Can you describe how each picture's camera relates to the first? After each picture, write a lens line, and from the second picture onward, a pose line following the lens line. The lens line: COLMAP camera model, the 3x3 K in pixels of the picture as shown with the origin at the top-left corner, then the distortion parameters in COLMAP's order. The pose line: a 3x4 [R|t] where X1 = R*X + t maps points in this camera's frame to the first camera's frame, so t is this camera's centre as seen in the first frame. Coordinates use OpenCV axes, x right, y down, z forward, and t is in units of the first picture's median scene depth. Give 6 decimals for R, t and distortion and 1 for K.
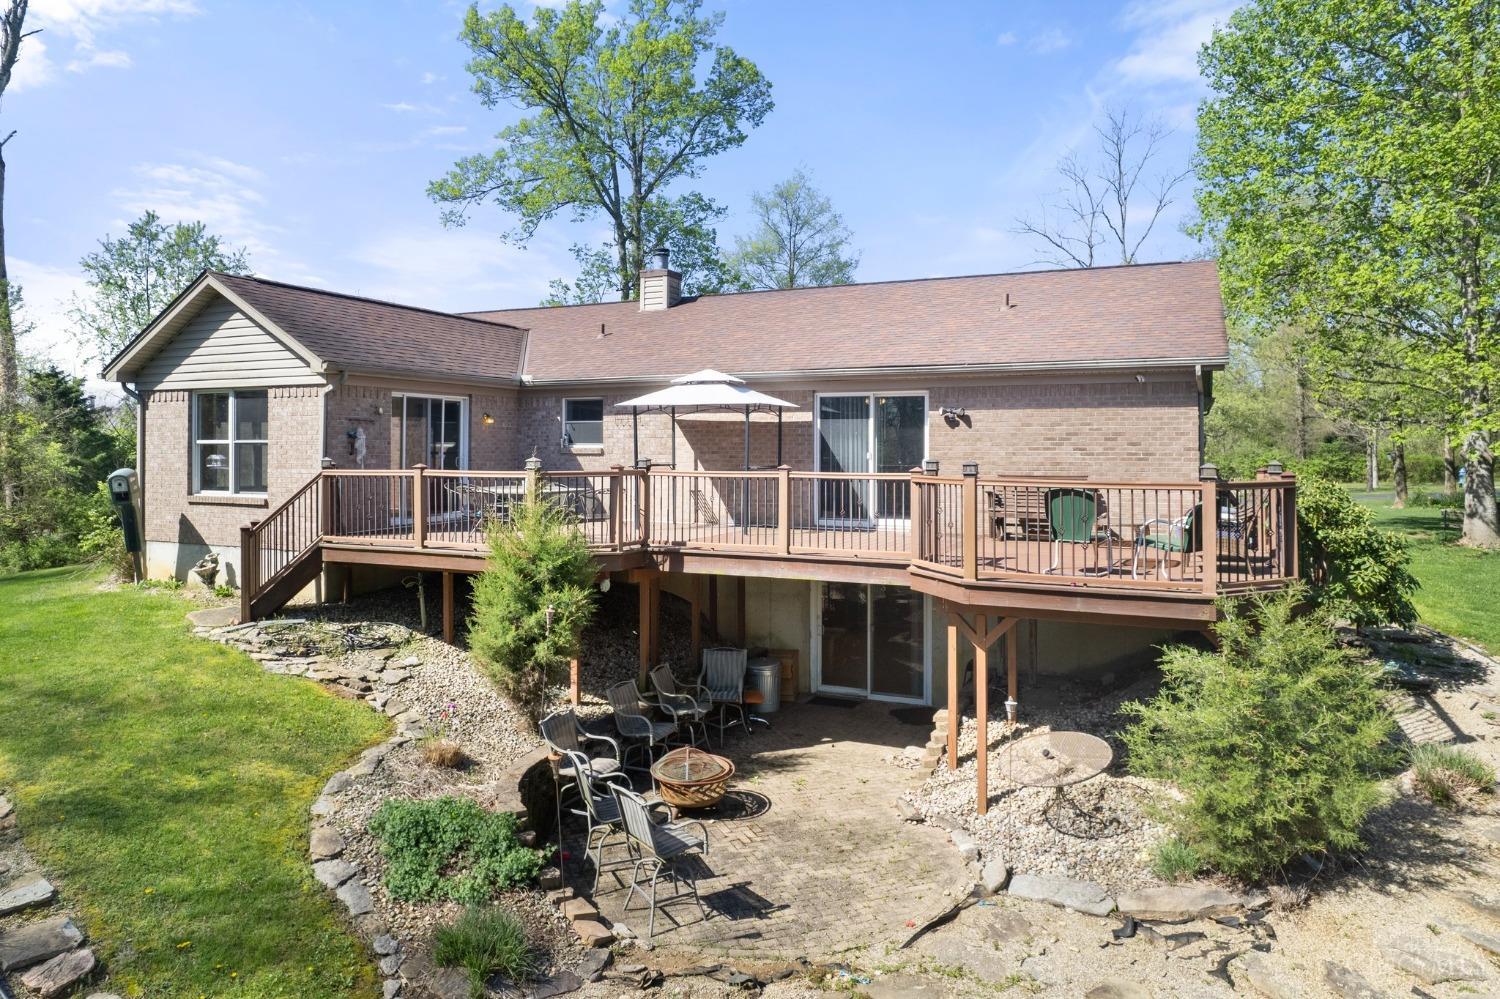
lens RADIAL K [[962.8, 0, 746.7], [0, 962.8, 499.0], [0, 0, 1]] dist [-0.031352, 0.001752]
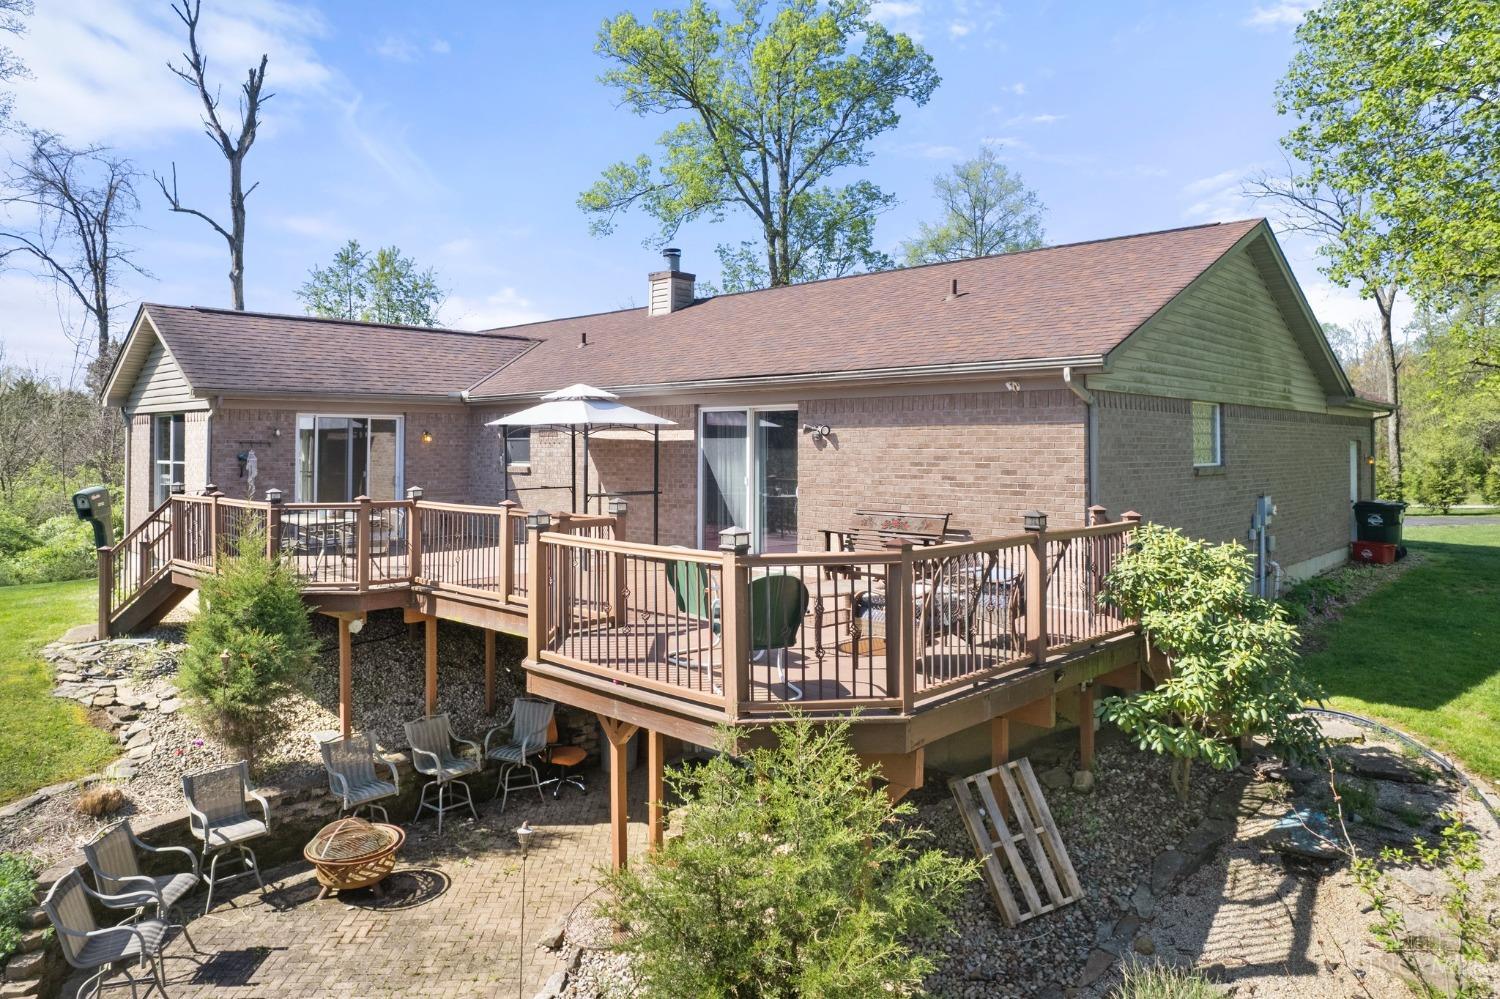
lens RADIAL K [[980.0, 0, 745.6], [0, 980.0, 474.4], [0, 0, 1]] dist [-0.055813, 0.052986]
pose [[0.948792, 0.006343, -0.315837, 0.395716], [-0.013131, 0.999726, -0.019369, -0.033752], [0.315628, 0.022524, 0.948616, 0.178069]]
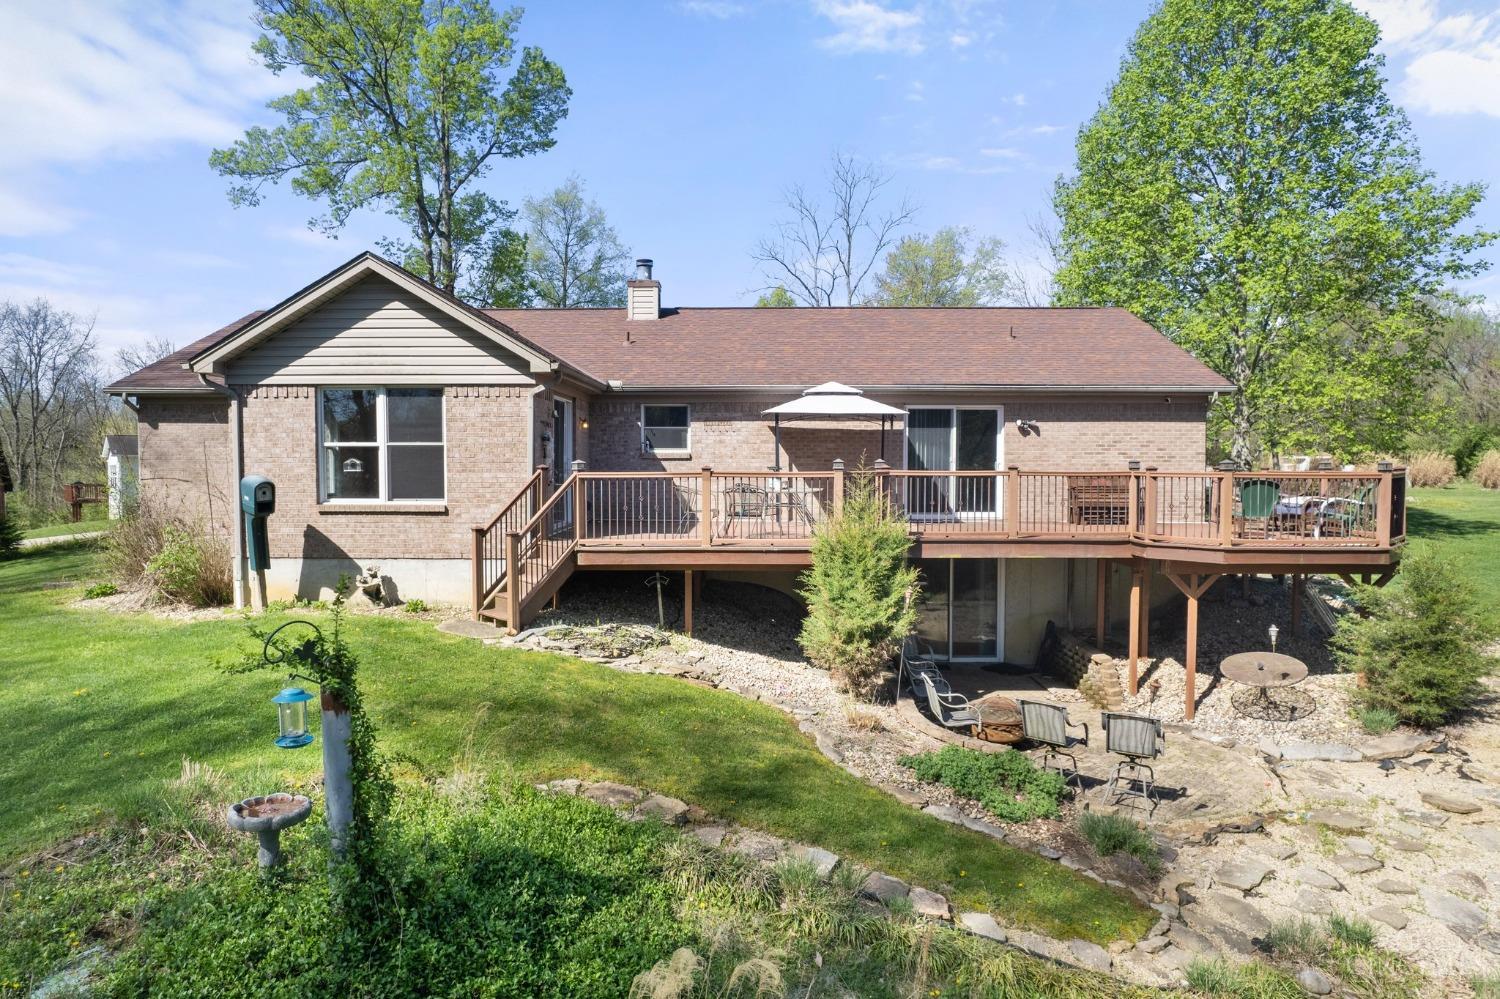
lens RADIAL K [[930.4, 0, 745.0], [0, 930.4, 573.6], [0, 0, 1]] dist [-0.024042, 0.002135]
pose [[0.915120, -0.050333, 0.400027, -0.572347], [0.022509, 0.997007, 0.073956, 0.005706], [-0.402553, -0.058674, 0.913514, 0.039355]]
